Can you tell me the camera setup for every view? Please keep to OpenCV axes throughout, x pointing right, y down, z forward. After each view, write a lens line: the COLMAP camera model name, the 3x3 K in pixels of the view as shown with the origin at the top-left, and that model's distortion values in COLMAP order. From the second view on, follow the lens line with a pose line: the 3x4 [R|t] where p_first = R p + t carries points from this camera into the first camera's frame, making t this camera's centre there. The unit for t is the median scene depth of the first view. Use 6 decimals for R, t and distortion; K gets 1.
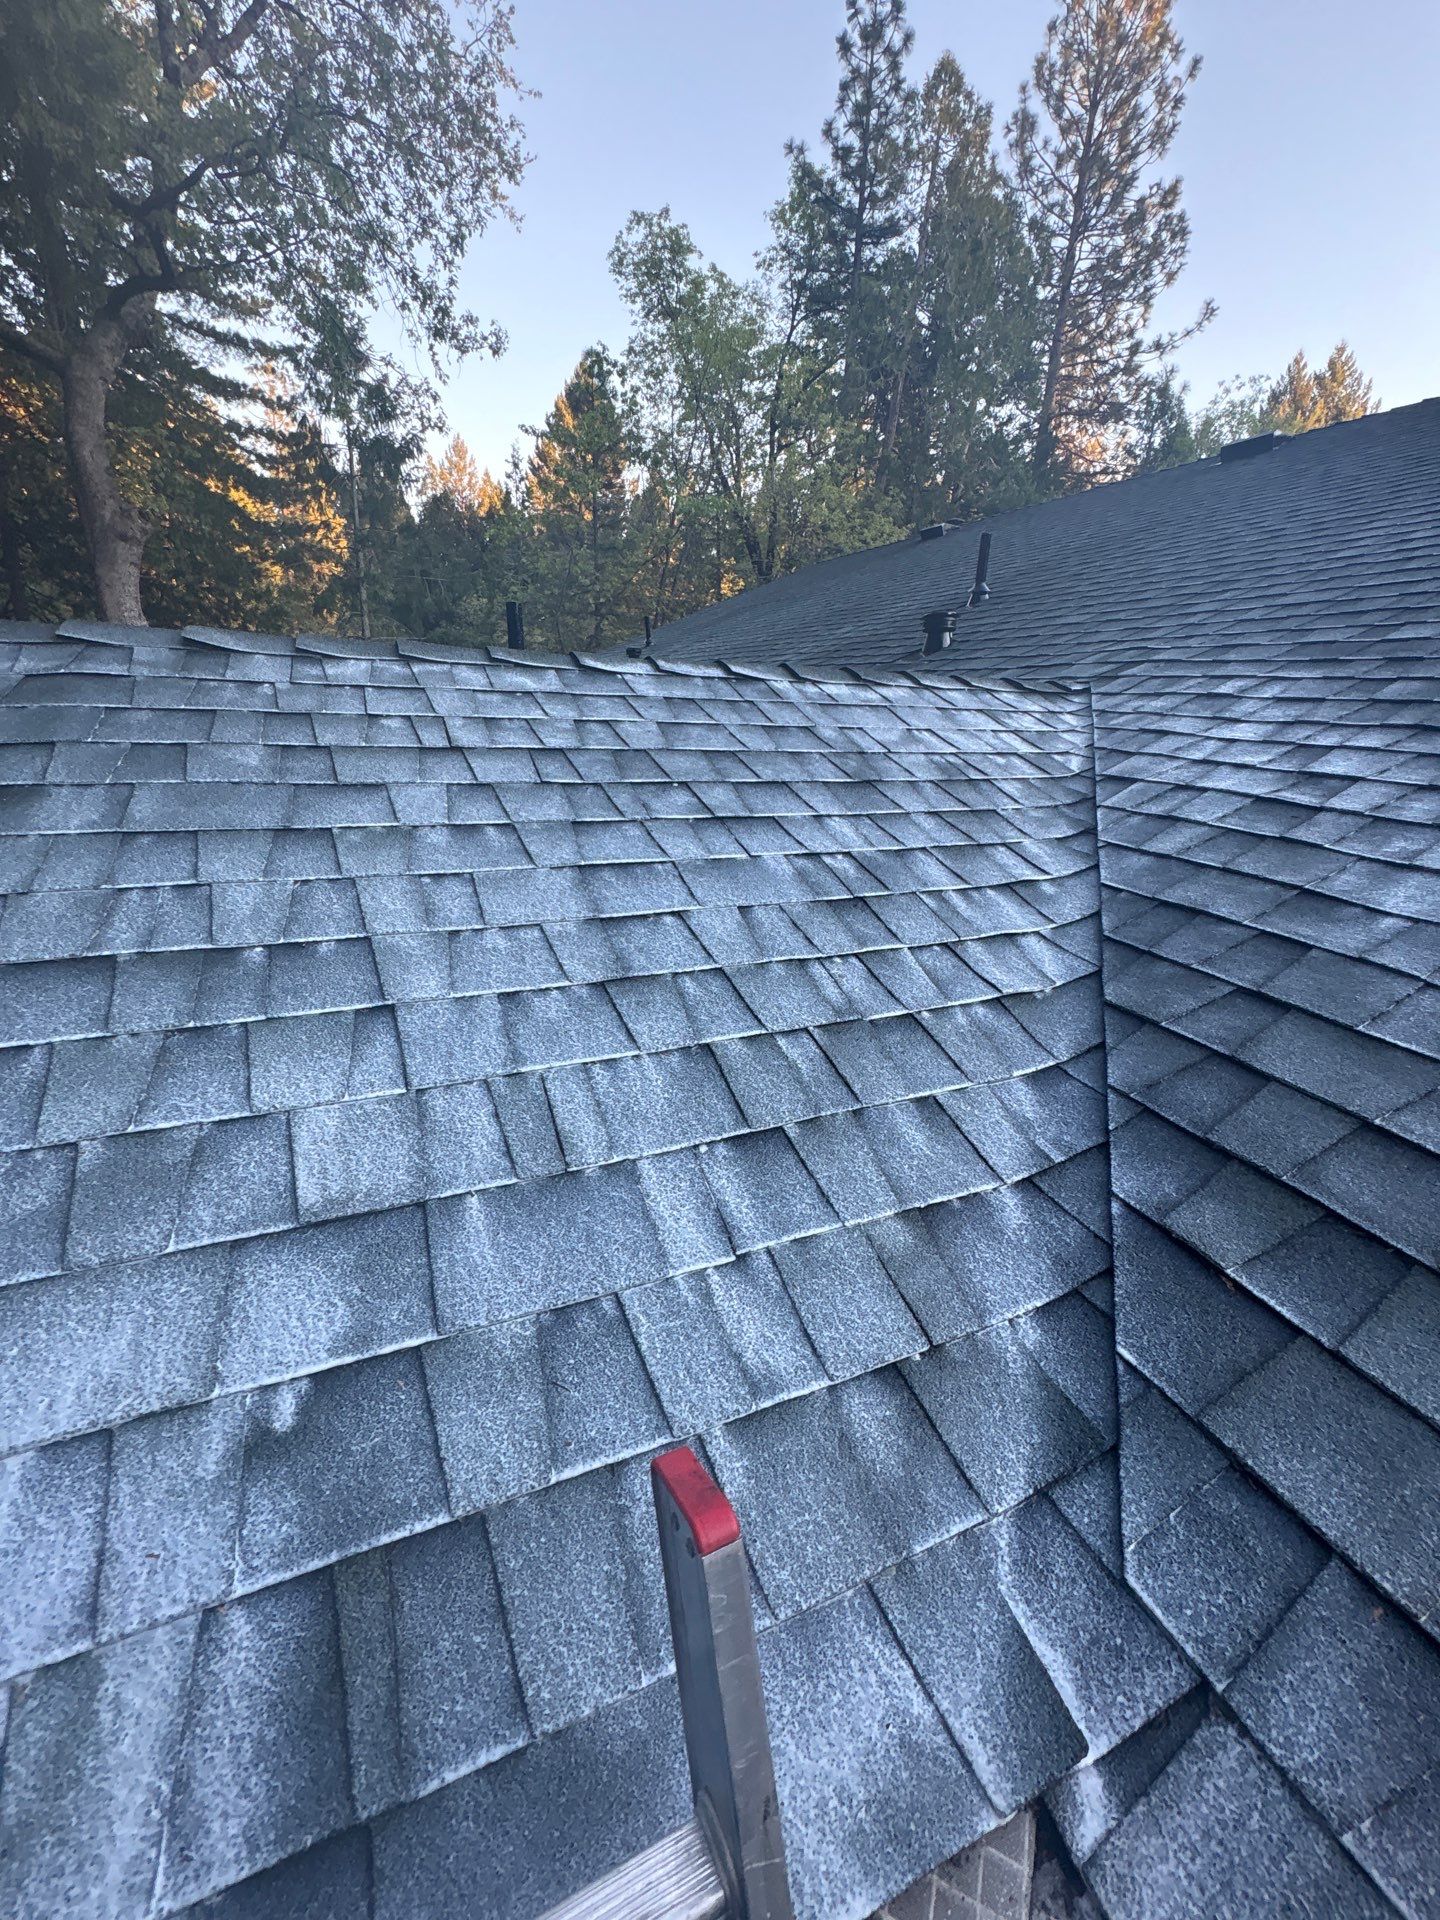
lens RADIAL K [[766.6, 0, 726.7], [0, 766.6, 956.6], [0, 0, 1]] dist [0.000637, -0.000165]
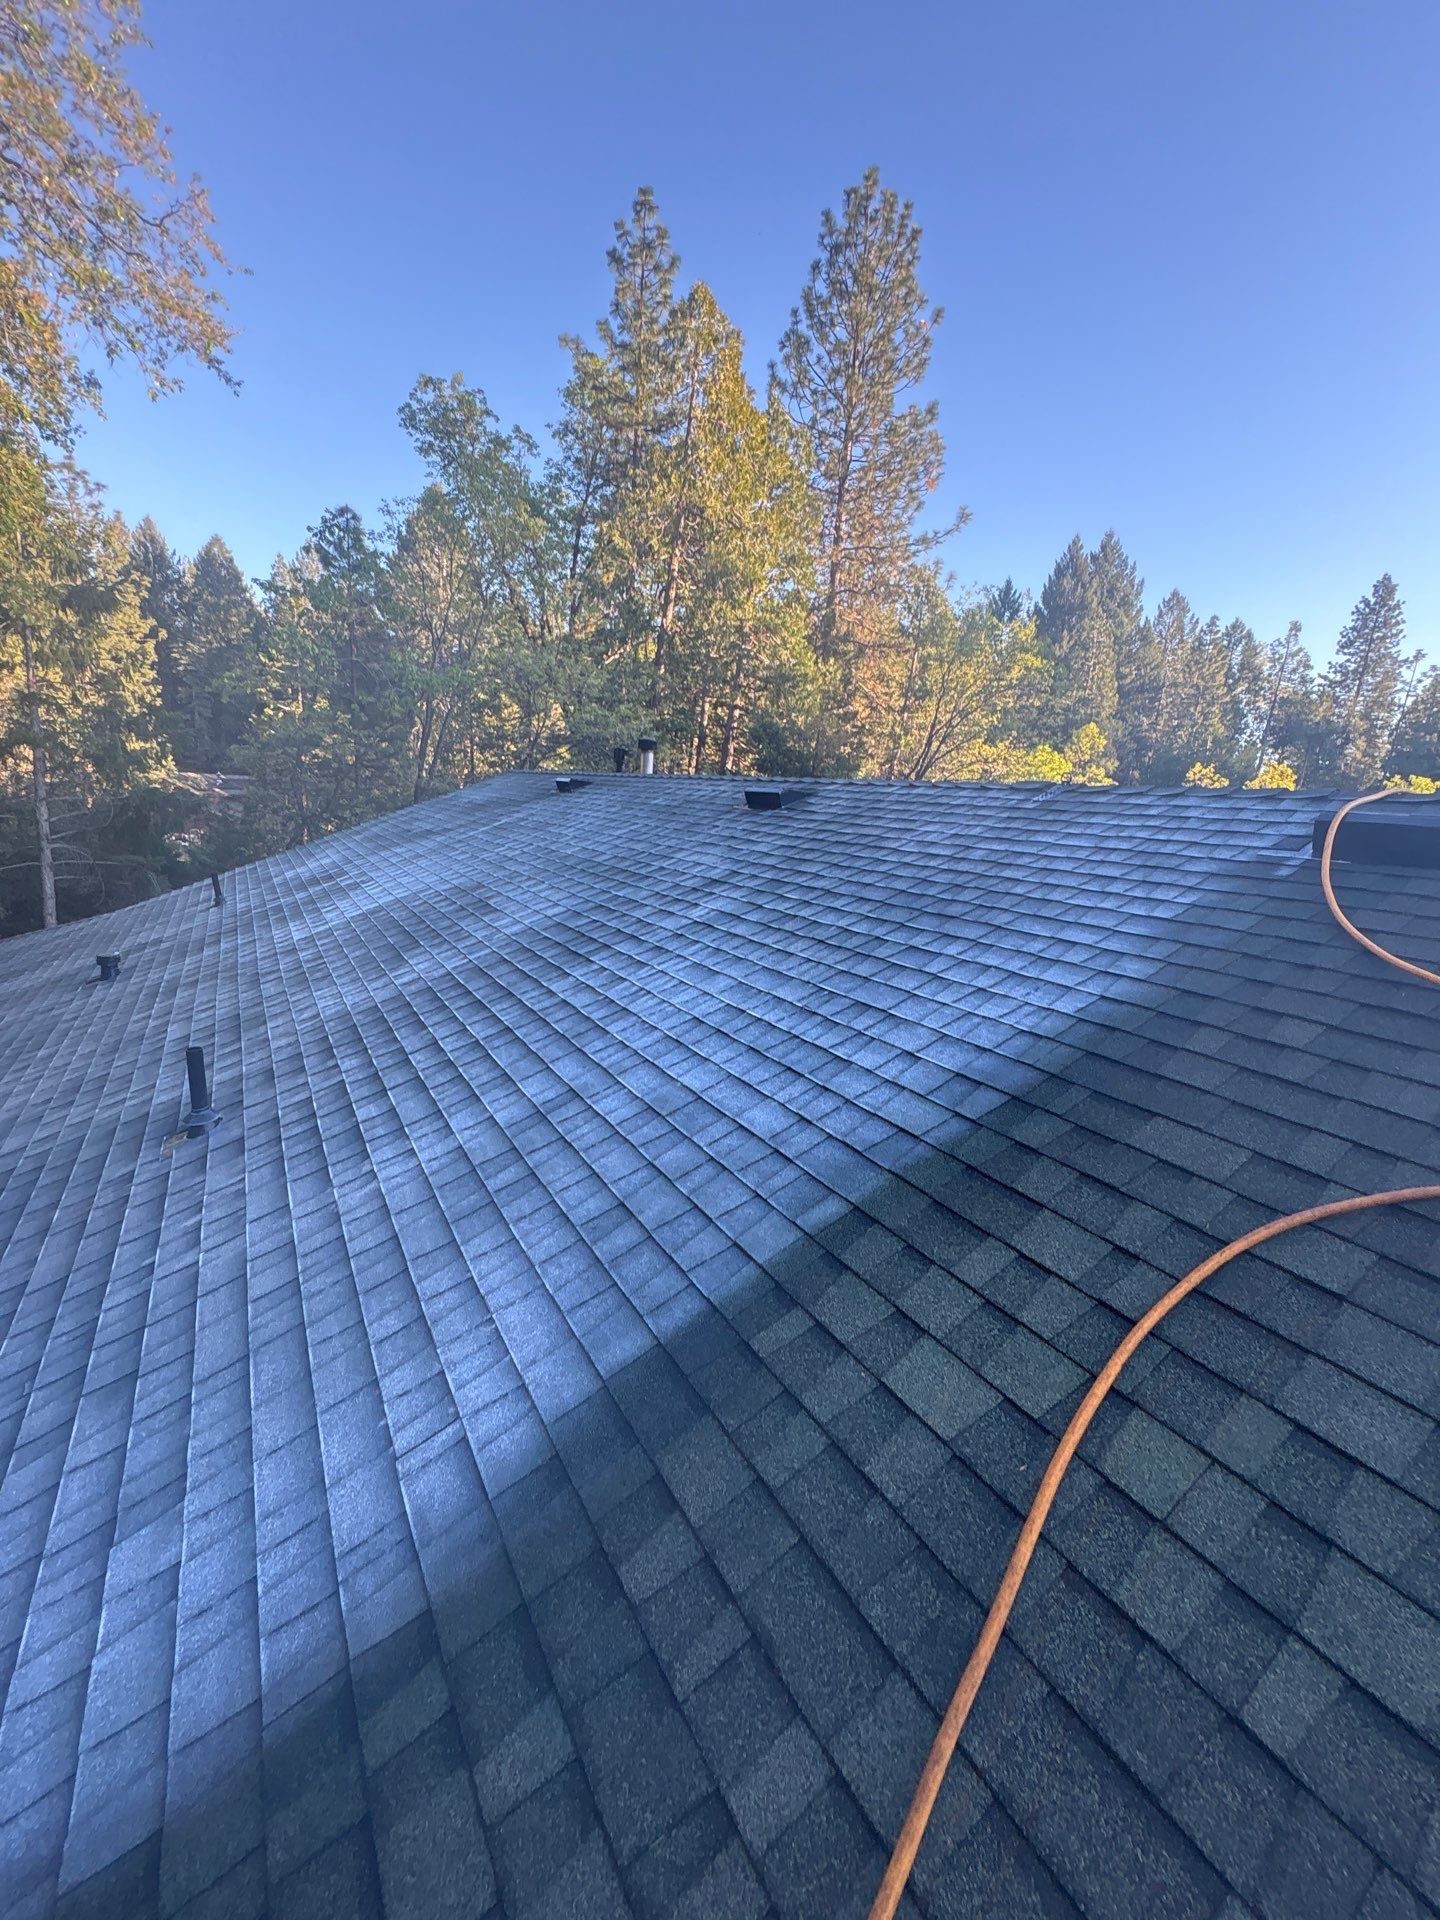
lens RADIAL K [[766.6, 0, 720.4], [0, 766.6, 962.1], [0, 0, 1]] dist [0.000637, -0.000165]
pose [[0.988952, -0.002275, 0.148217, 2.104708], [0.018601, 0.993883, -0.108860, -1.627683], [-0.147063, 0.110414, 0.982945, 0.708976]]
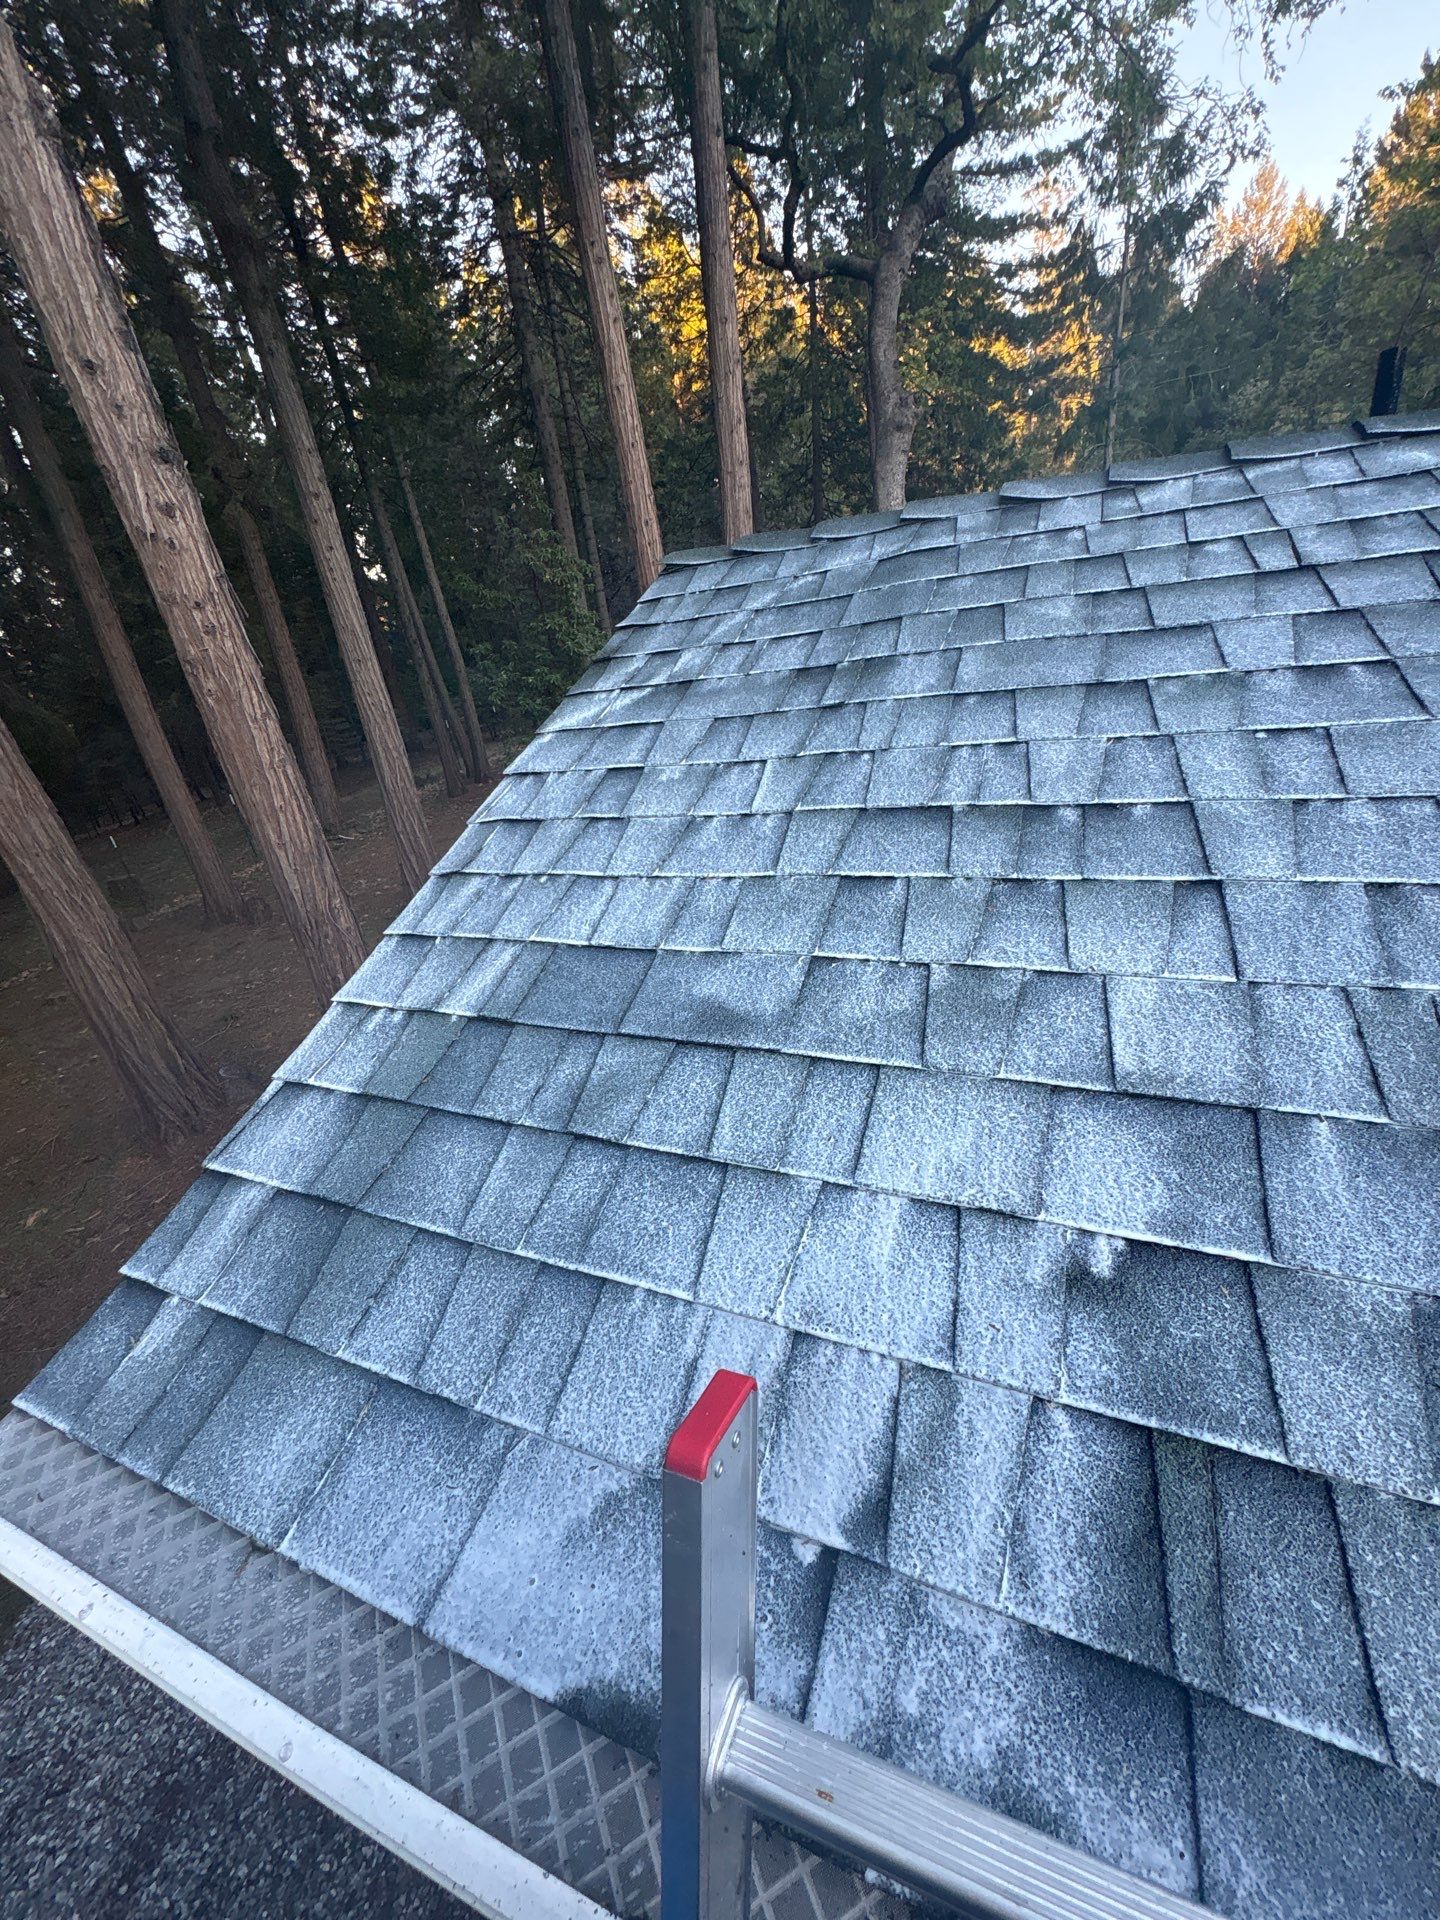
lens RADIAL K [[766.6, 0, 723.4], [0, 766.6, 959.4], [0, 0, 1]] dist [0.000637, -0.000165]
pose [[0.673860, 0.199095, -0.711529, -0.095892], [-0.074598, 0.976423, 0.202566, 0.008372], [0.735083, -0.083423, 0.672825, -0.014163]]
